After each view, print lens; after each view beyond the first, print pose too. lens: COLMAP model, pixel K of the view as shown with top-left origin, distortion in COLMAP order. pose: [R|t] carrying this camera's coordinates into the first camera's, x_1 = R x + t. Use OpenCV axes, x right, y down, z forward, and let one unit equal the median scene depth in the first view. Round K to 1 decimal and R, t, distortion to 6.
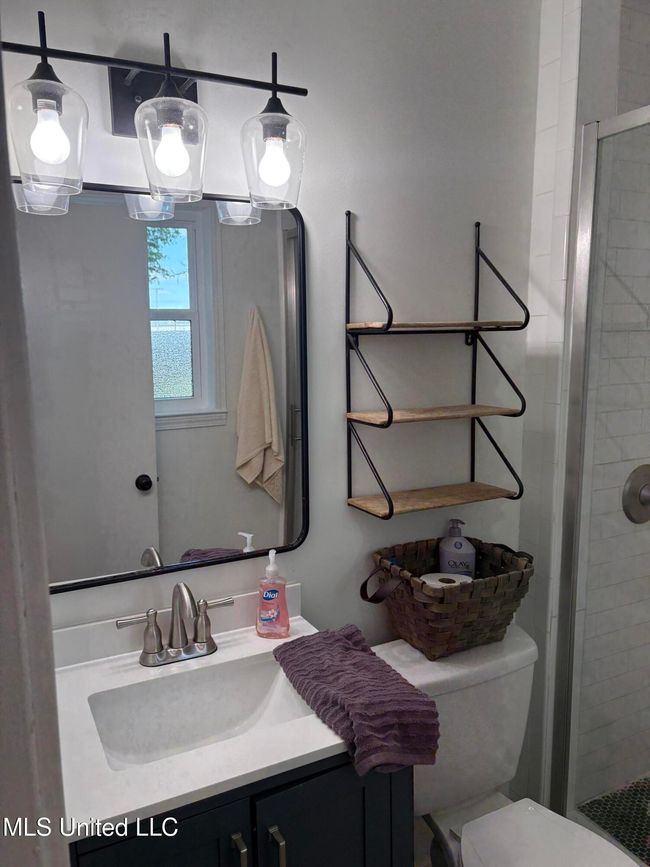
lens RADIAL K [[650.2, 0, 320.5], [0, 650.2, 438.5], [0, 0, 1]] dist [0.025203, -0.019496]
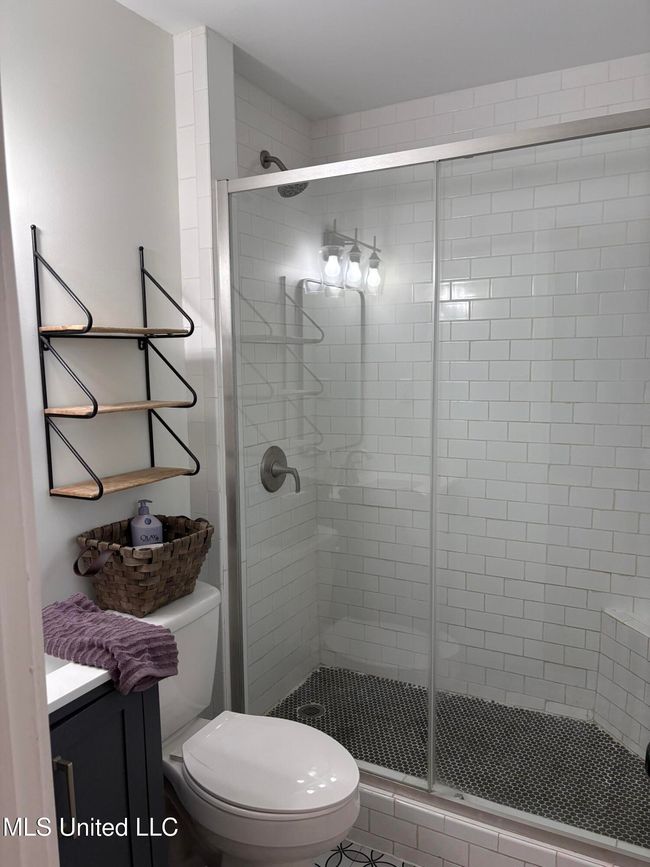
lens RADIAL K [[650.2, 0, 330.7], [0, 650.2, 434.2], [0, 0, 1]] dist [0.025203, -0.019496]
pose [[0.815601, -0.062353, 0.575246, -0.193479], [0.084765, 0.996326, -0.012186, 0.054771], [-0.572373, 0.058700, 0.817890, -0.154078]]
